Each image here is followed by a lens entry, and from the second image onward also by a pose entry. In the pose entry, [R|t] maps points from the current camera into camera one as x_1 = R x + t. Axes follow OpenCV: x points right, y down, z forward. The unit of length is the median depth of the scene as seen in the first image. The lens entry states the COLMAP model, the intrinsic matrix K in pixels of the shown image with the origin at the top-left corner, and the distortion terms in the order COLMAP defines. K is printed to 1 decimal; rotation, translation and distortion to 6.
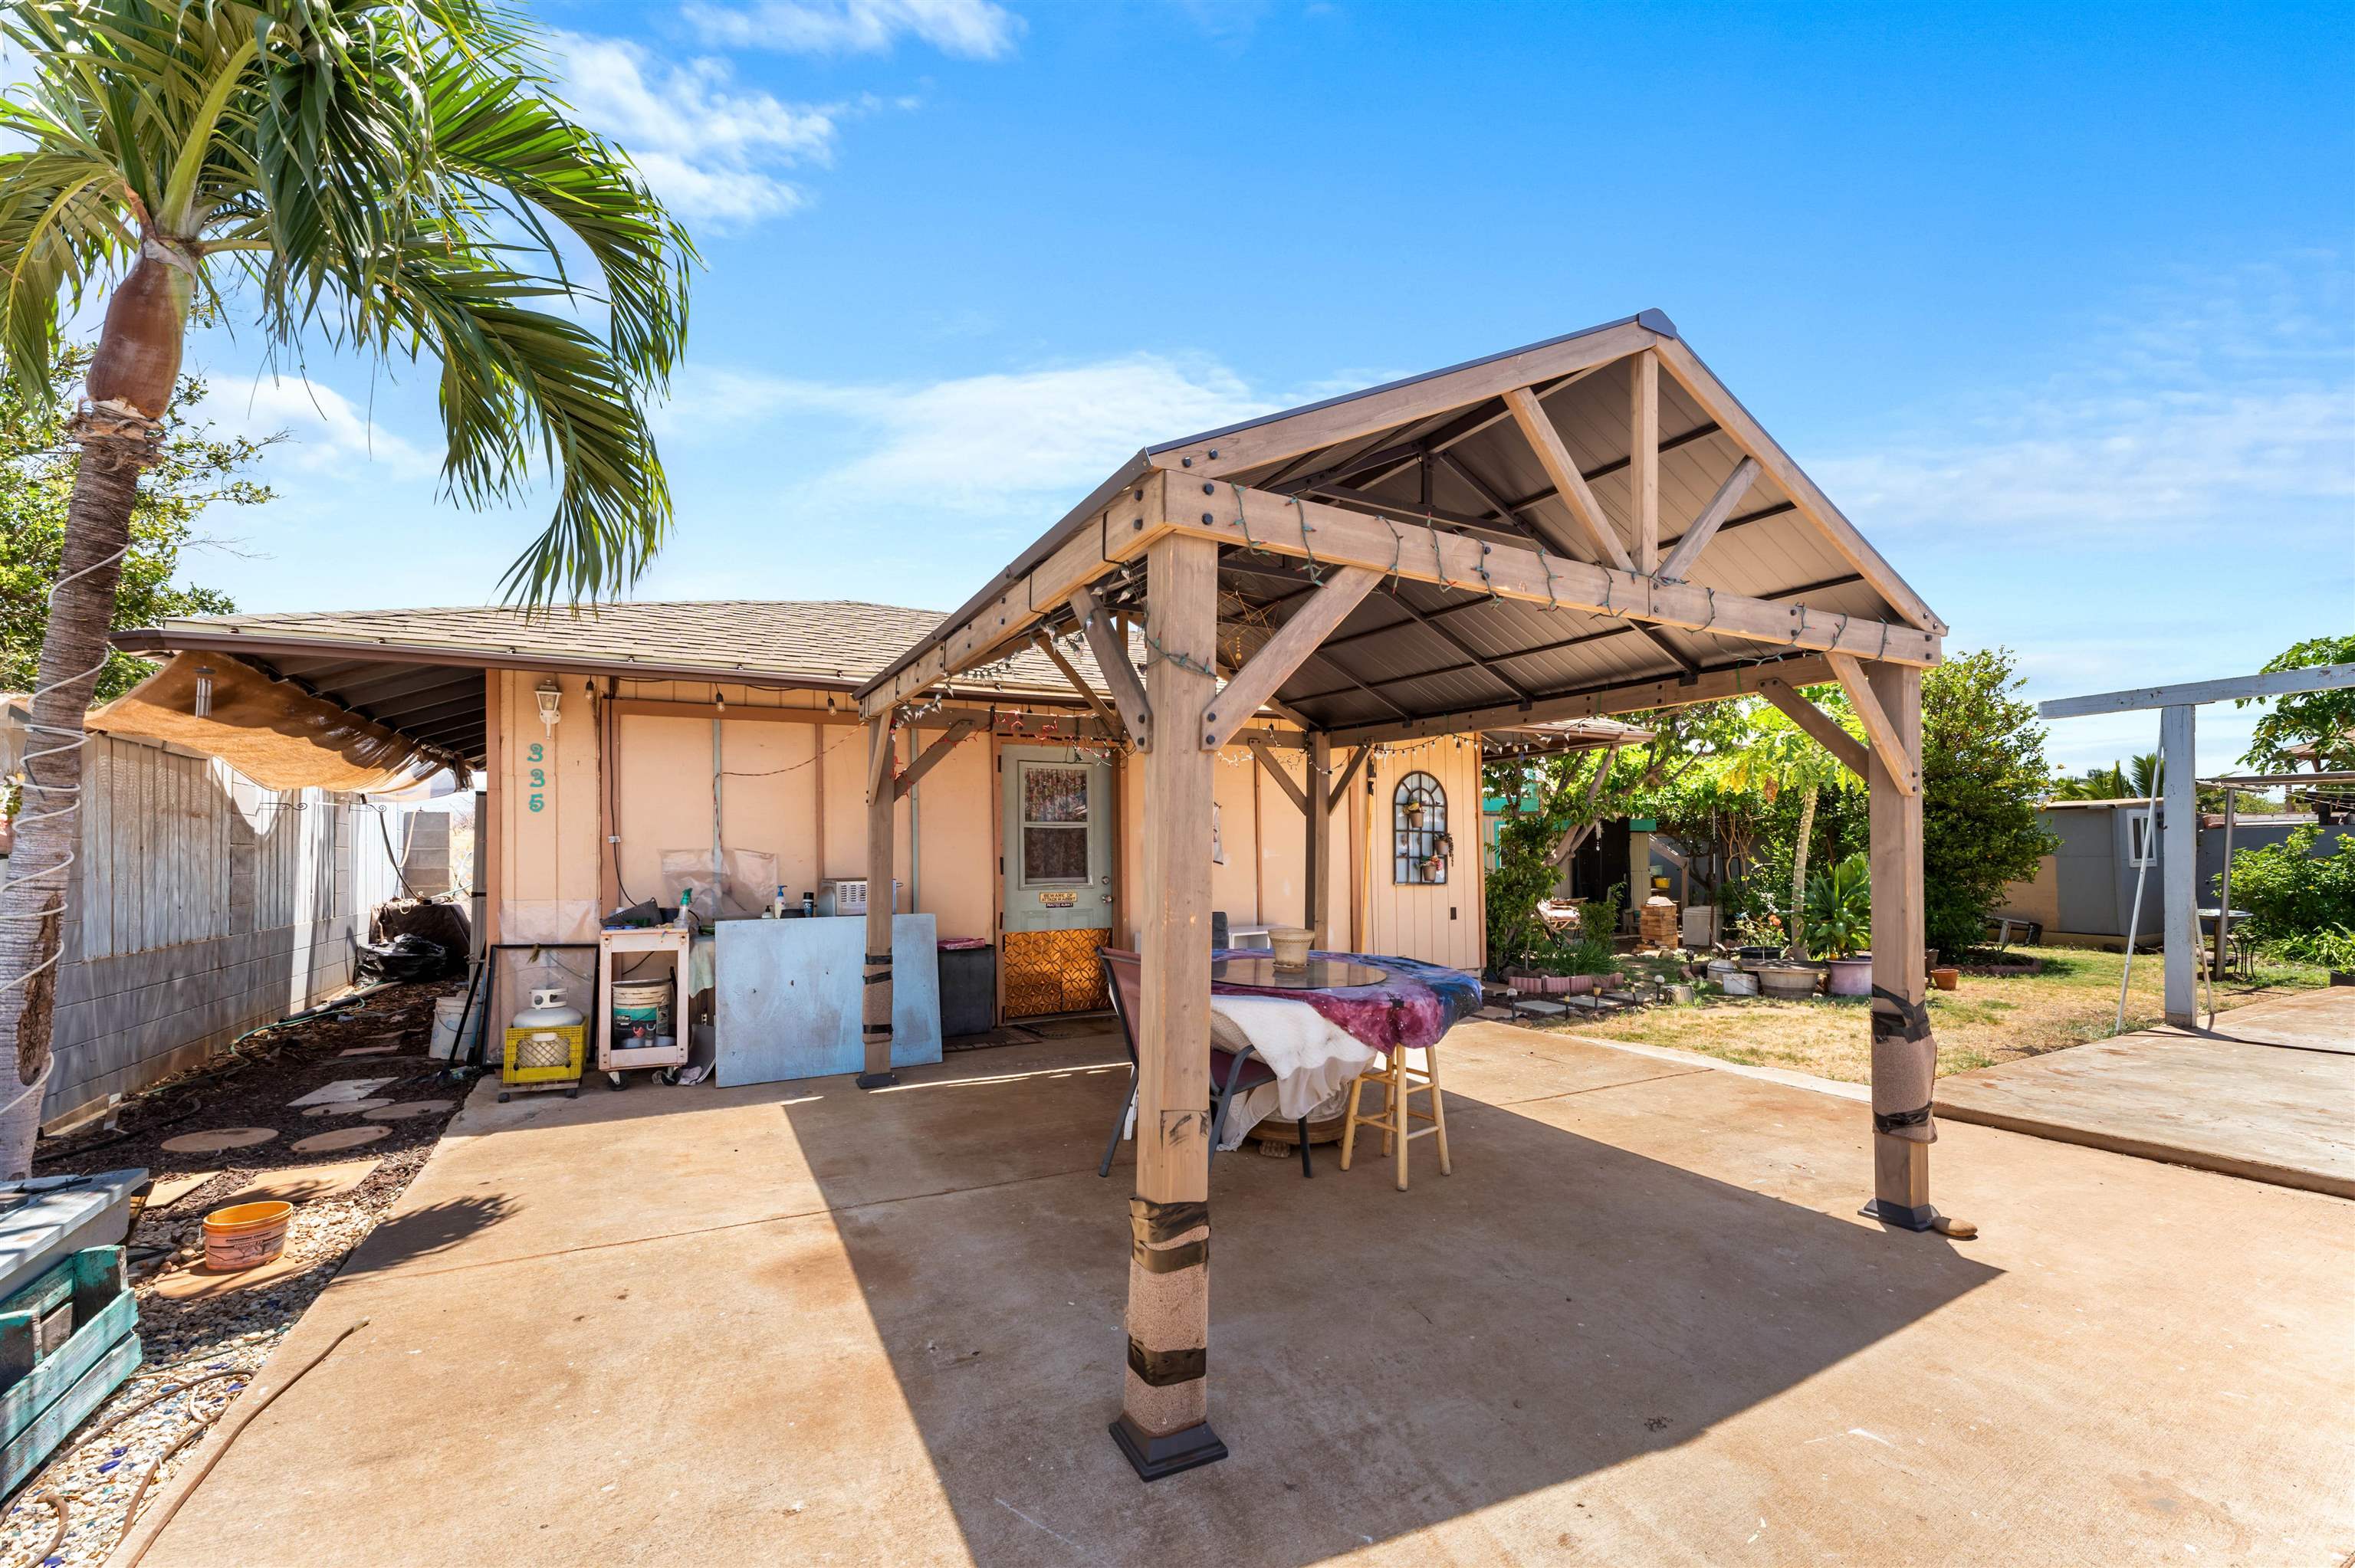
lens RADIAL K [[963.3, 0, 1177.5], [0, 963.3, 784.0], [0, 0, 1]] dist [0.002115, 0.000043]
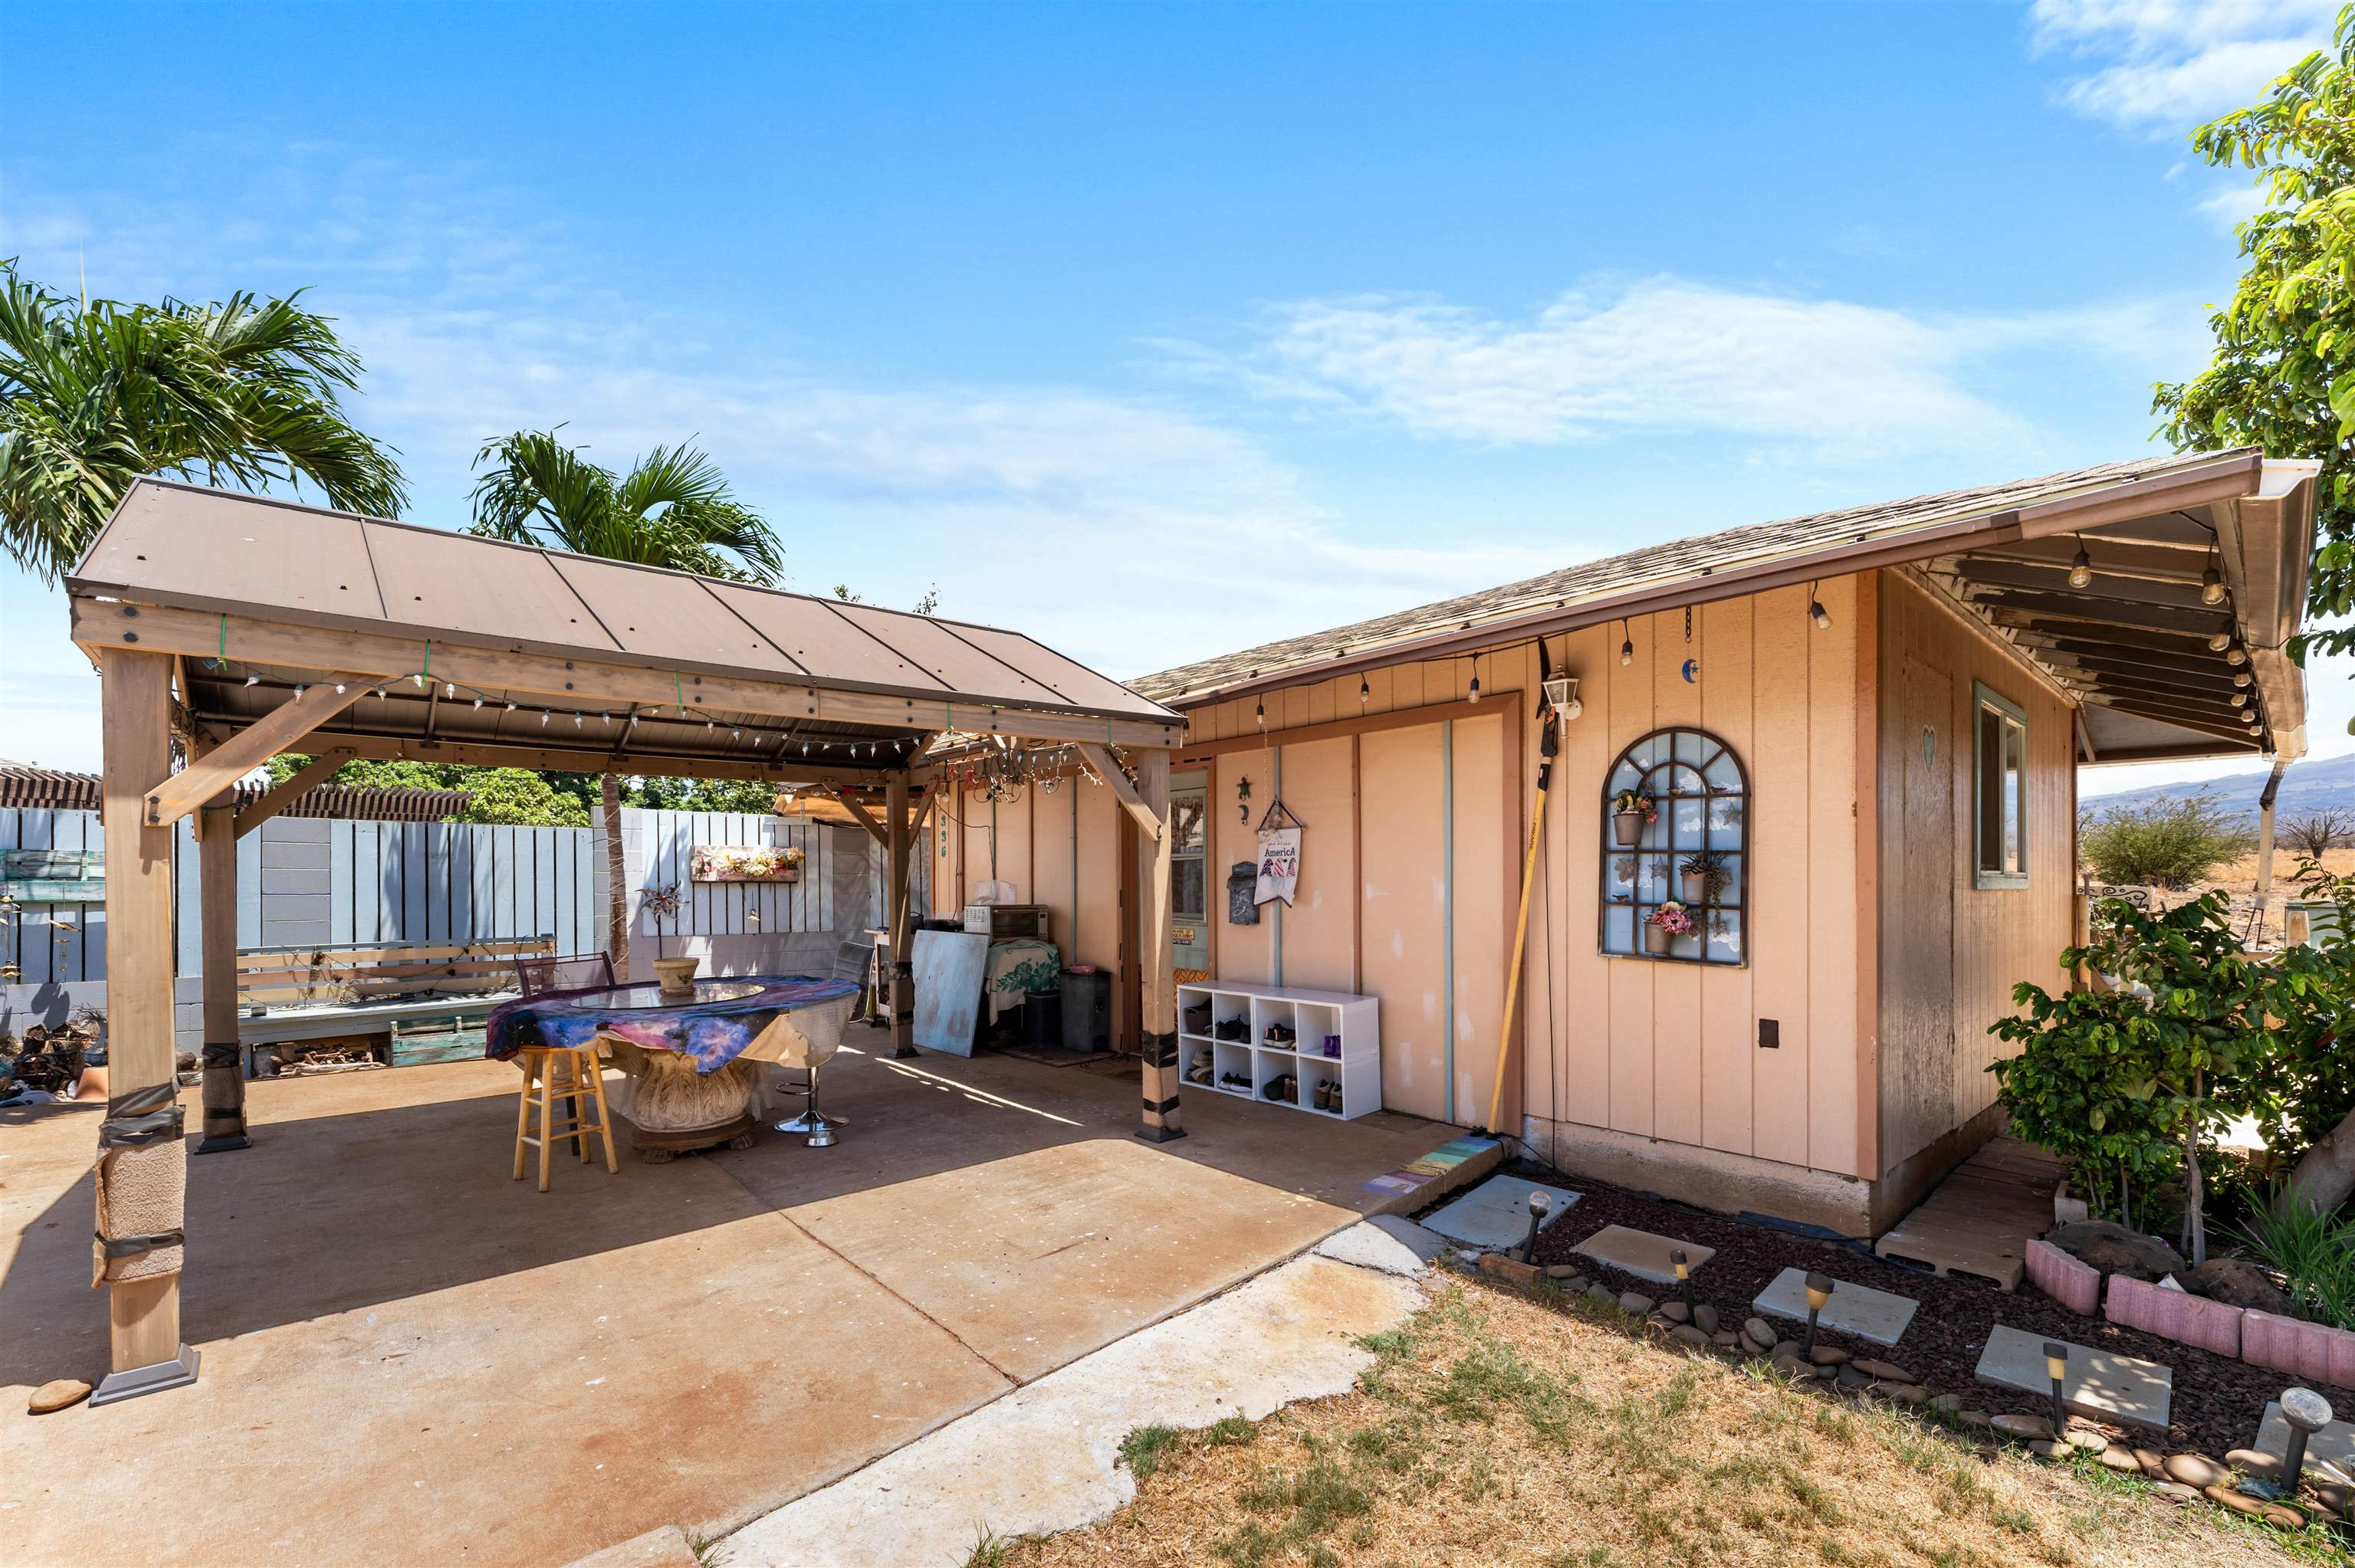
lens RADIAL K [[979.4, 0, 1178.0], [0, 979.4, 877.0], [0, 0, 1]] dist [0.000312, -0.000088]
pose [[0.246284, 0.002703, -0.969194, 0.672549], [0.065366, 0.997673, 0.019393, 0.036238], [0.966991, -0.068128, 0.245534, 0.642538]]
